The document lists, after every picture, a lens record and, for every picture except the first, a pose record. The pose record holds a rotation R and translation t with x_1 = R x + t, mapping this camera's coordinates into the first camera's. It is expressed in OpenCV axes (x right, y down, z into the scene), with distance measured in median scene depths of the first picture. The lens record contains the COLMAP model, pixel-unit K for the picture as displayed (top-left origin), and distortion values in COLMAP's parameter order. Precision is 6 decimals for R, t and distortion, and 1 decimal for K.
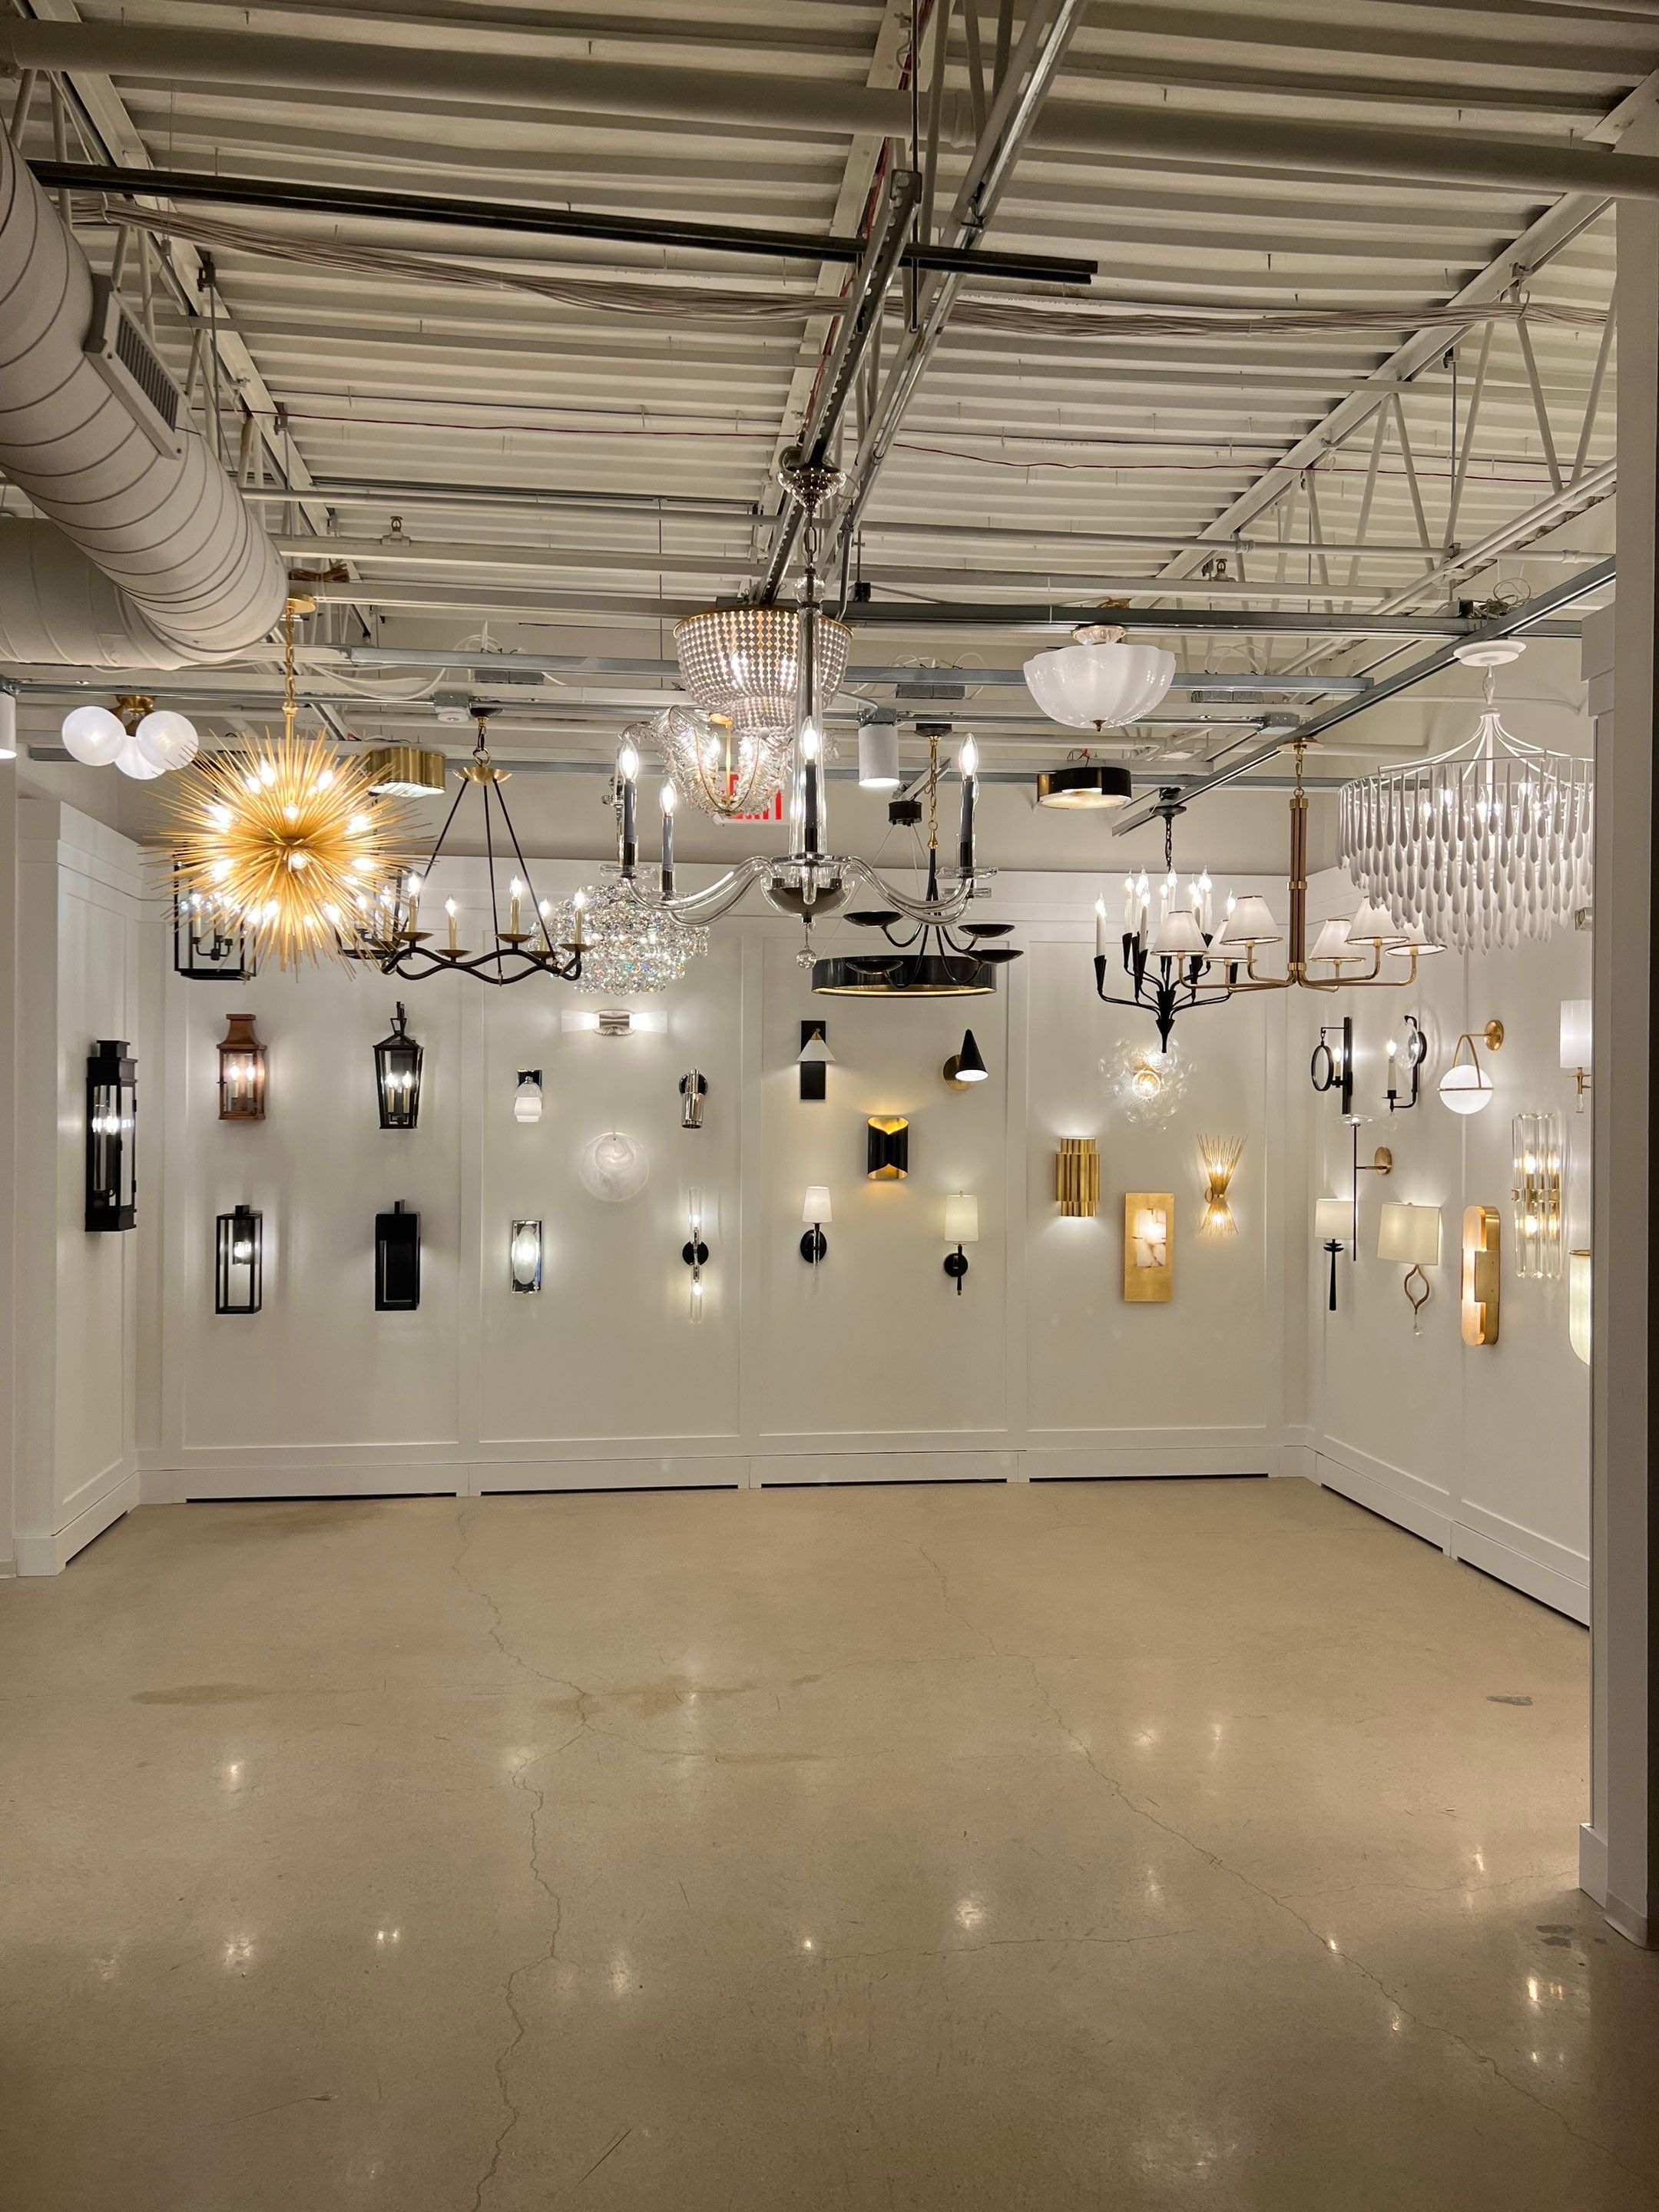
lens RADIAL K [[1715.0, 0, 817.7], [0, 1715.0, 1098.7], [0, 0, 1]] dist [0.066206, -0.084971]
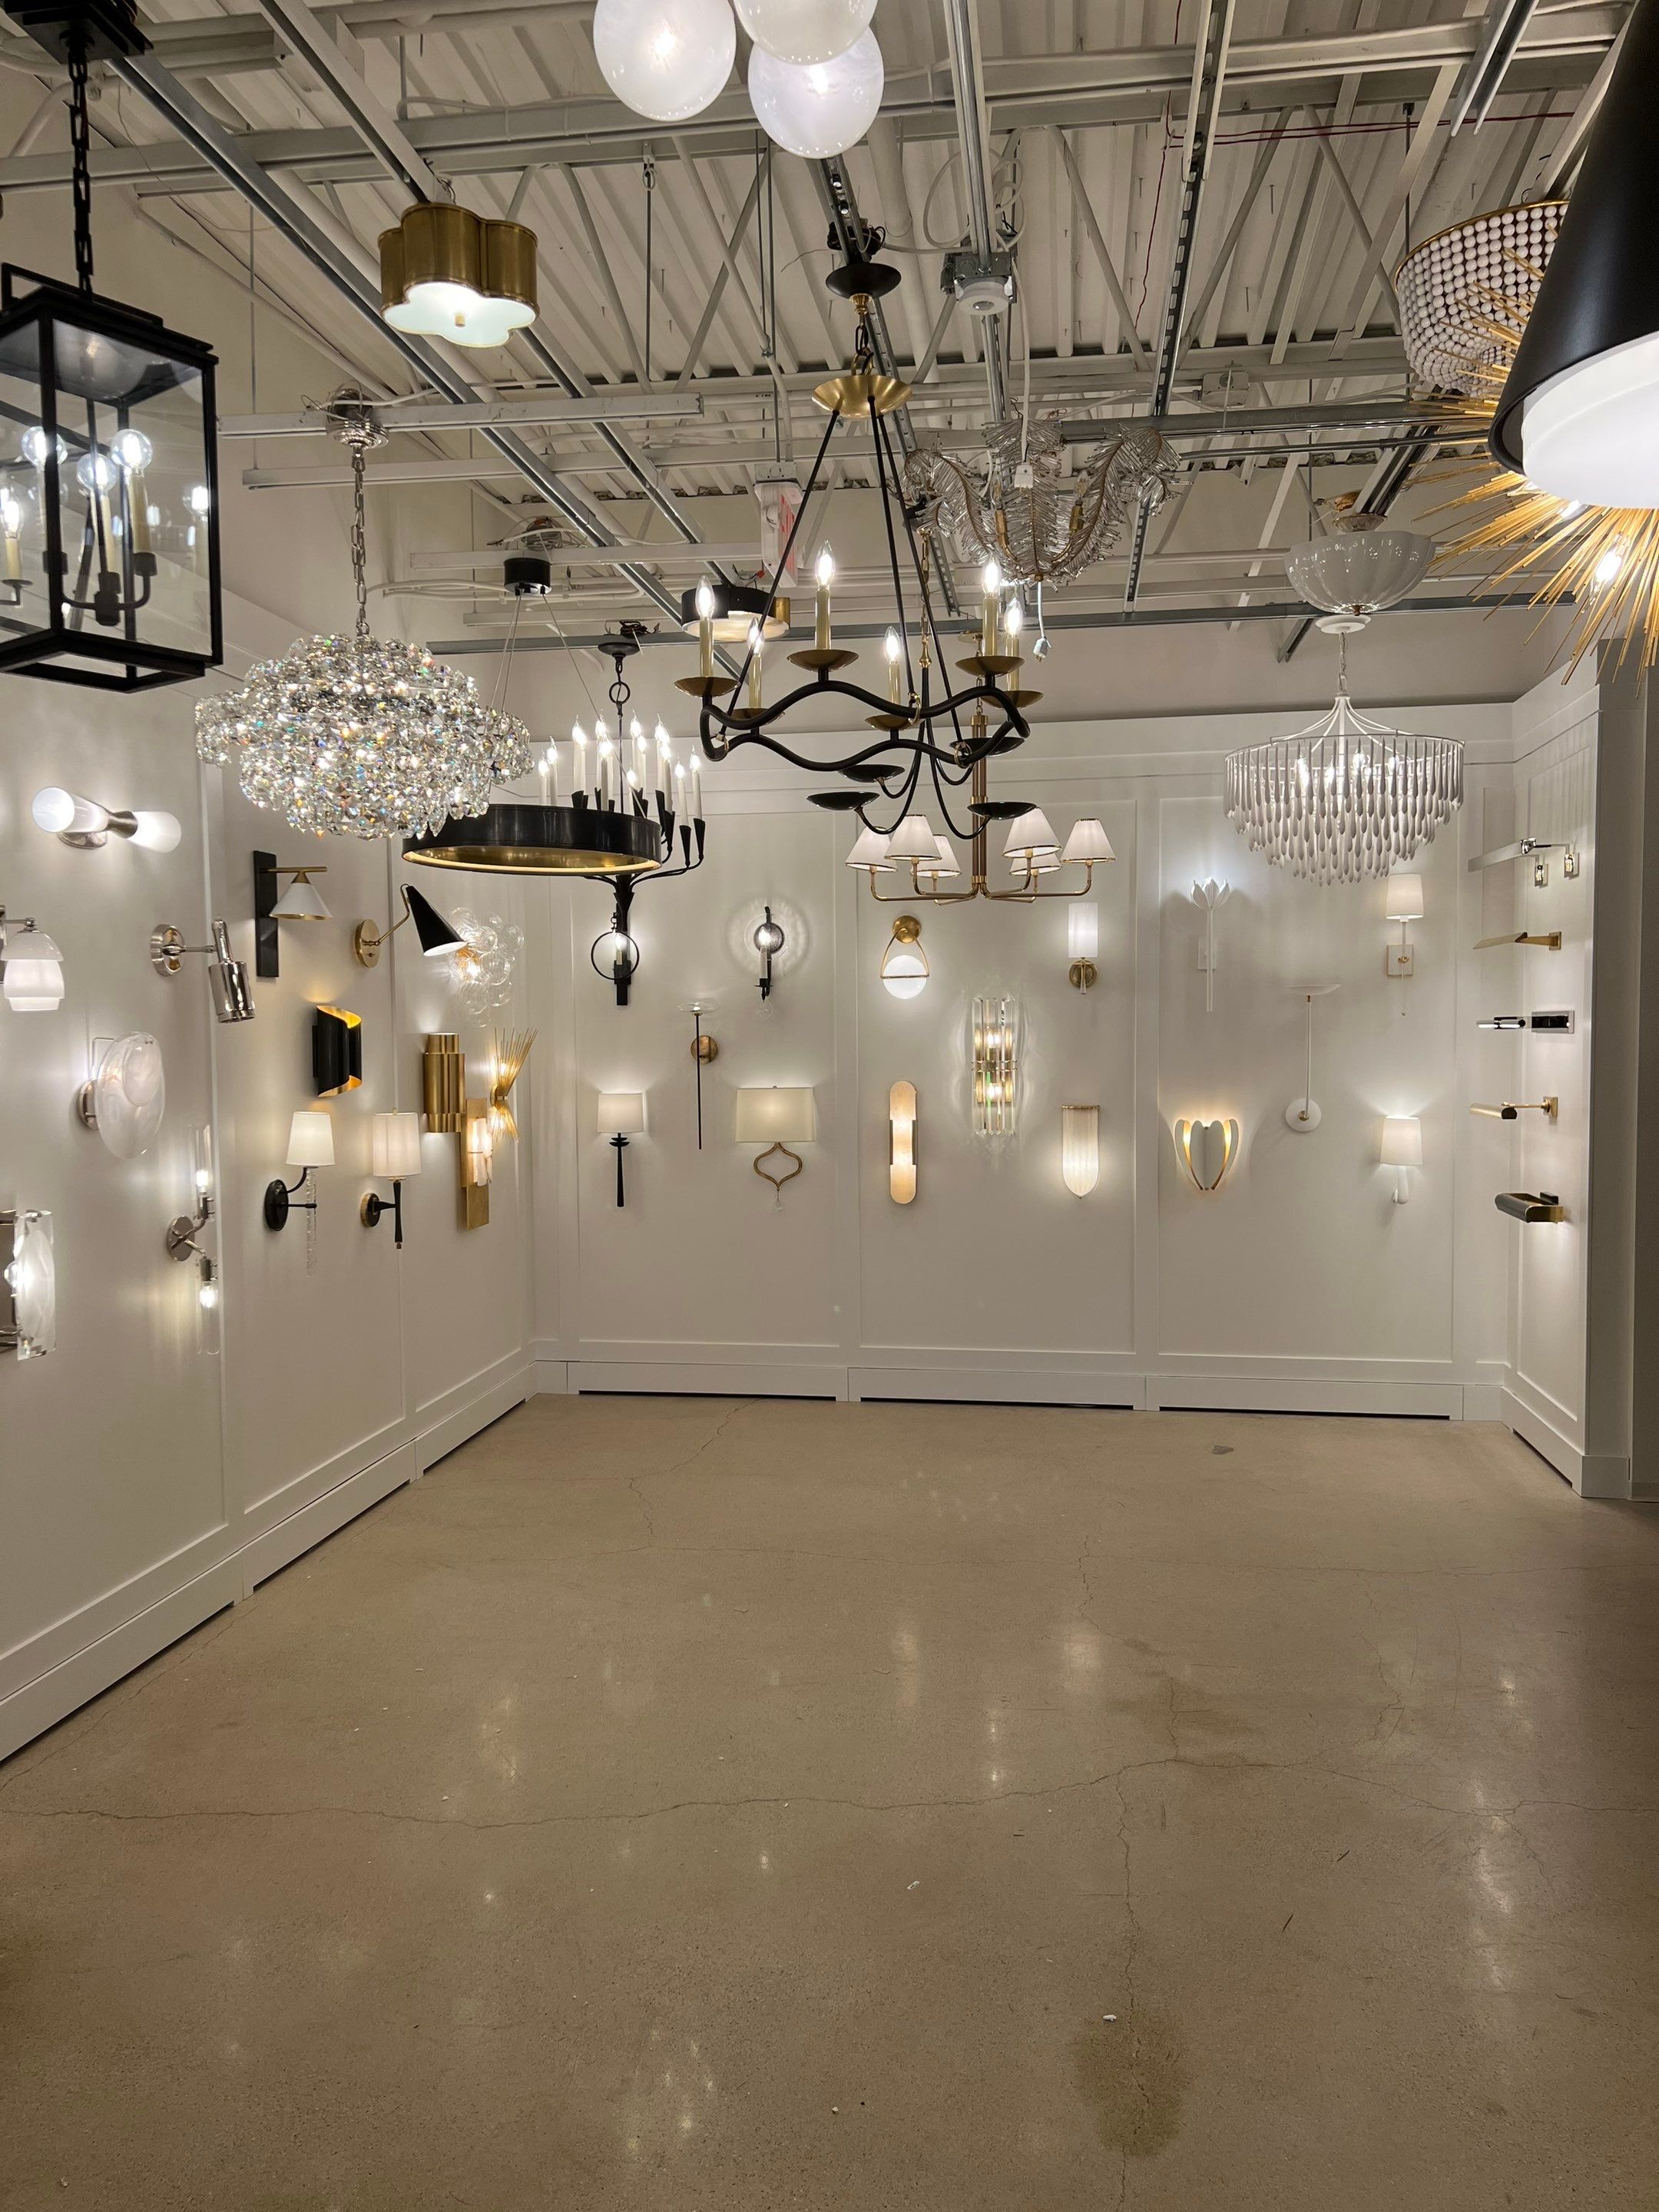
lens RADIAL K [[1660.5, 0, 792.1], [0, 1660.5, 1119.0], [0, 0, 1]] dist [0.053784, -0.062688]
pose [[0.287235, -0.060365, 0.955956, -0.580418], [0.010136, 0.998148, 0.059984, 0.018261], [-0.957807, -0.007540, 0.287314, 0.651565]]
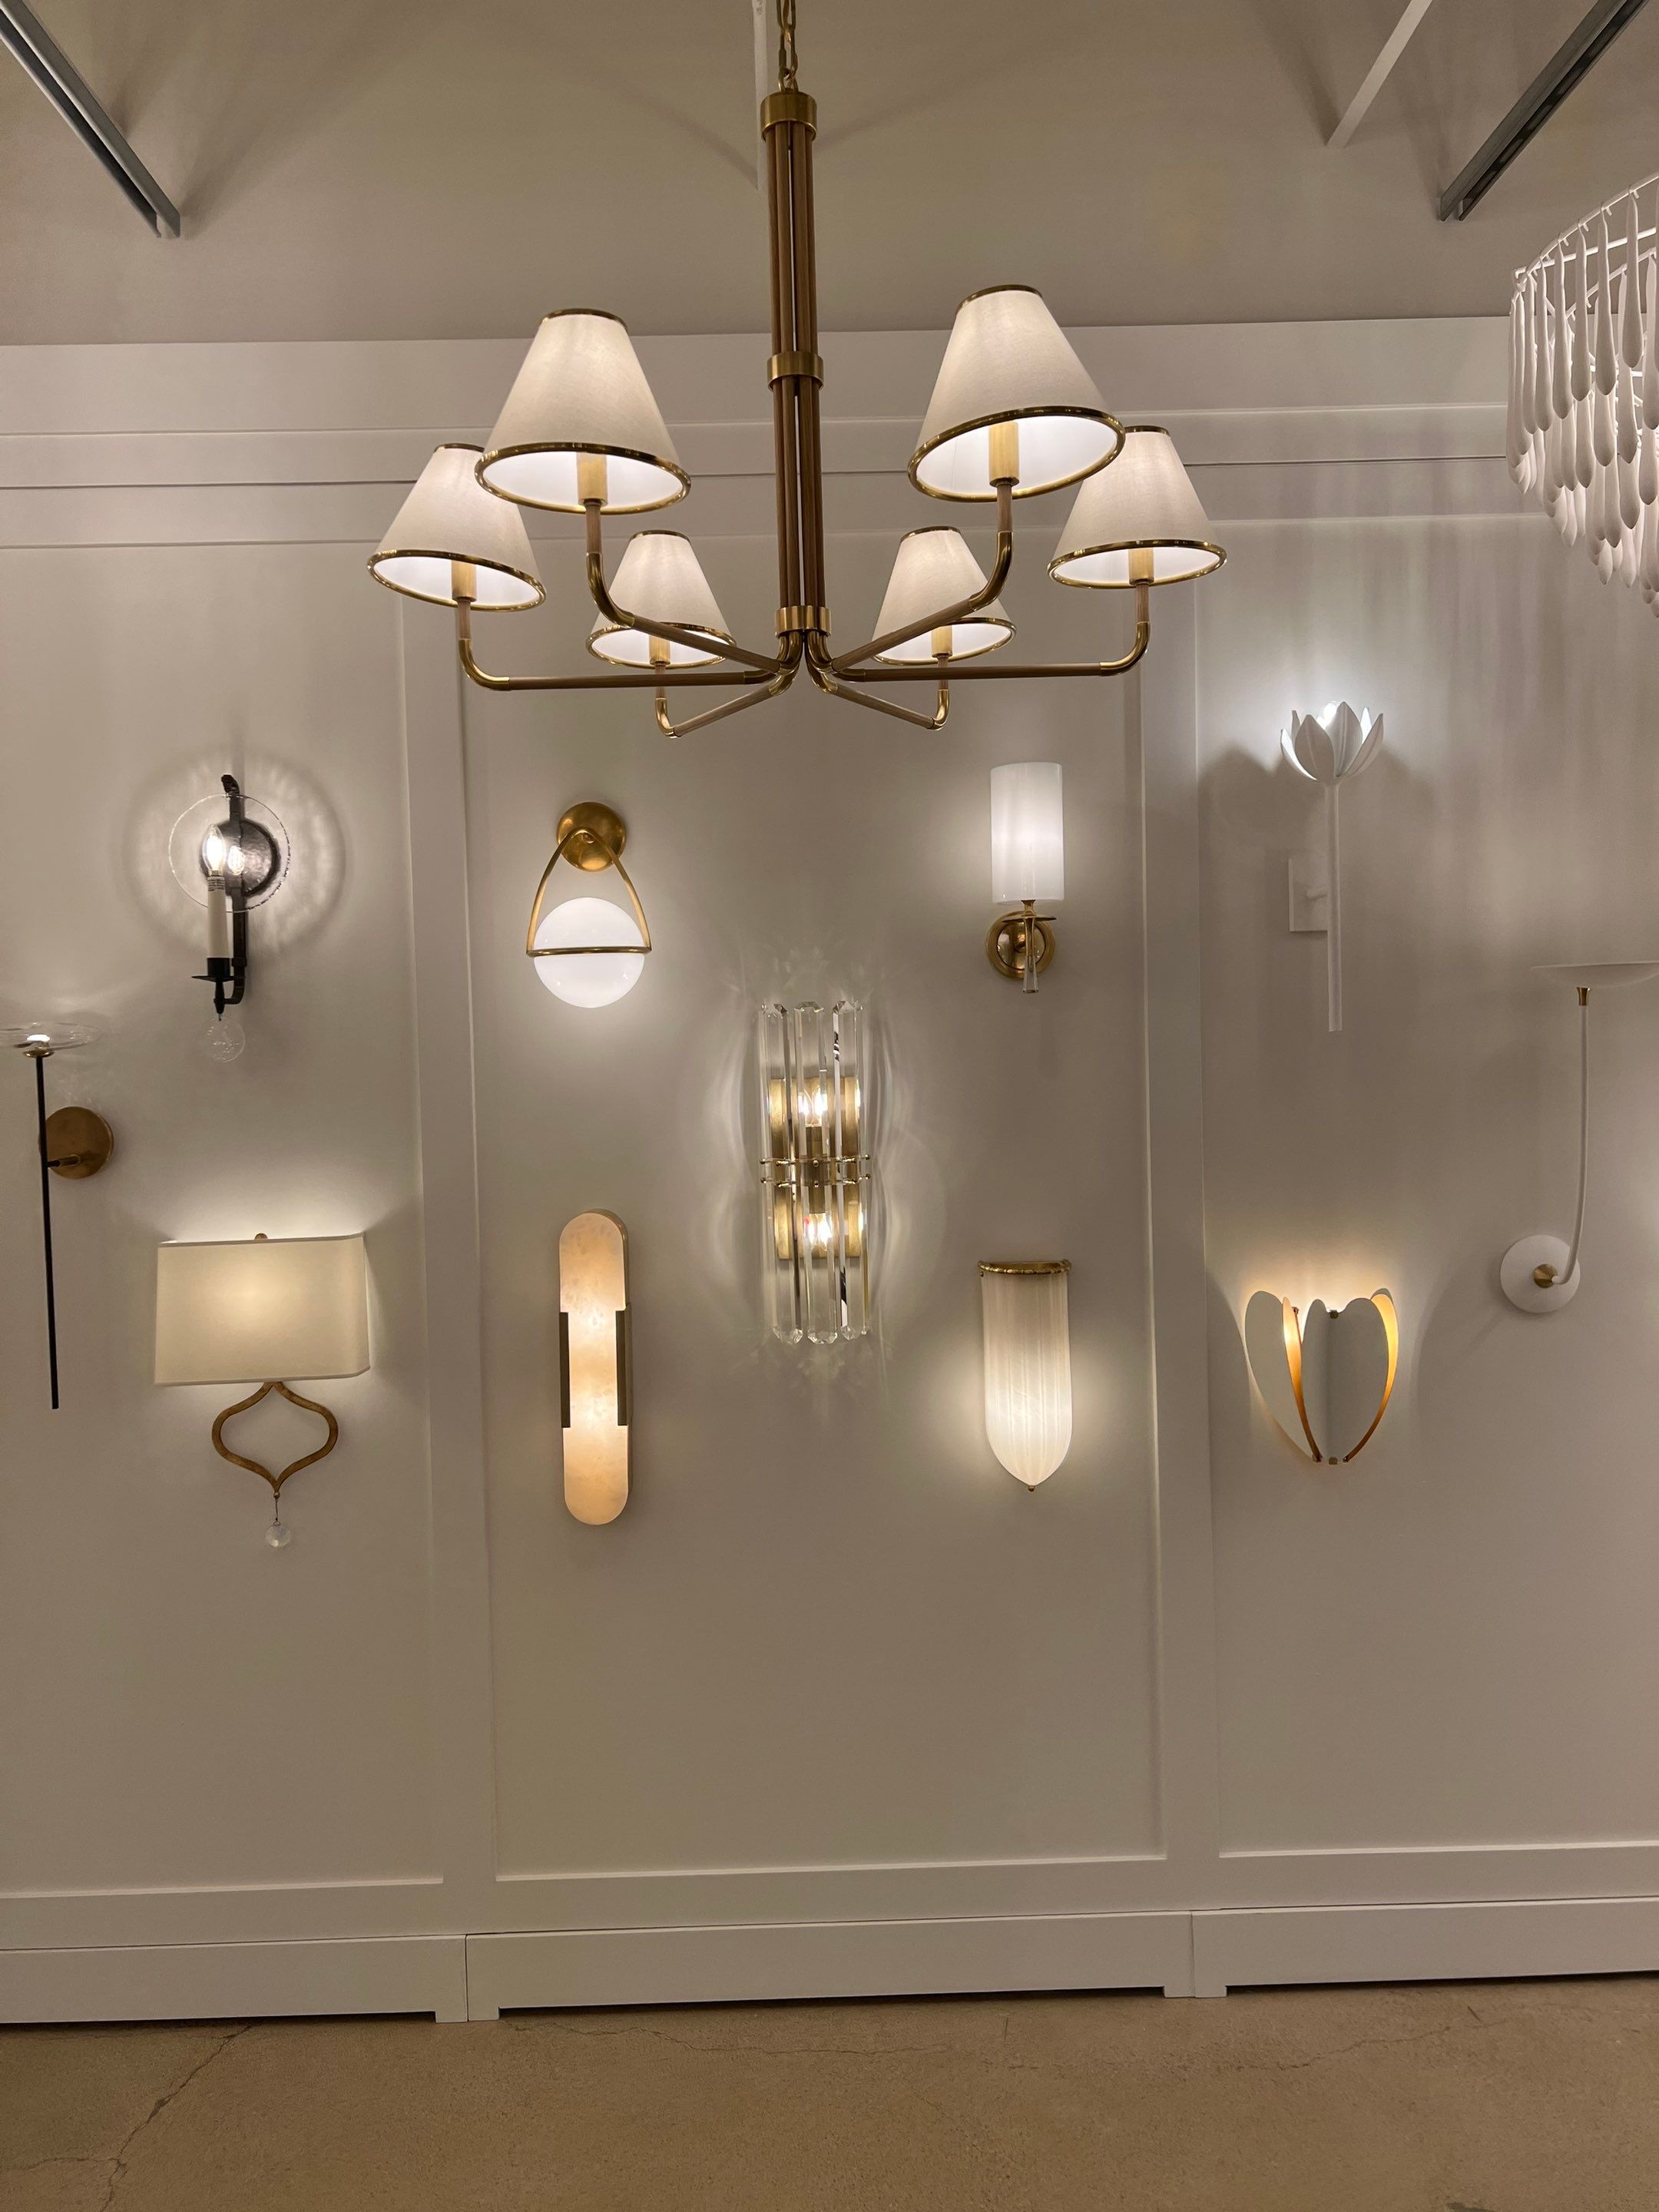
lens RADIAL K [[1660.5, 0, 816.5], [0, 1660.5, 1103.6], [0, 0, 1]] dist [0.053784, -0.062688]
pose [[0.108826, -0.040302, 0.993244, -0.035022], [0.023562, 0.999002, 0.037954, 0.016021], [-0.993782, 0.019272, 0.109667, 0.767984]]
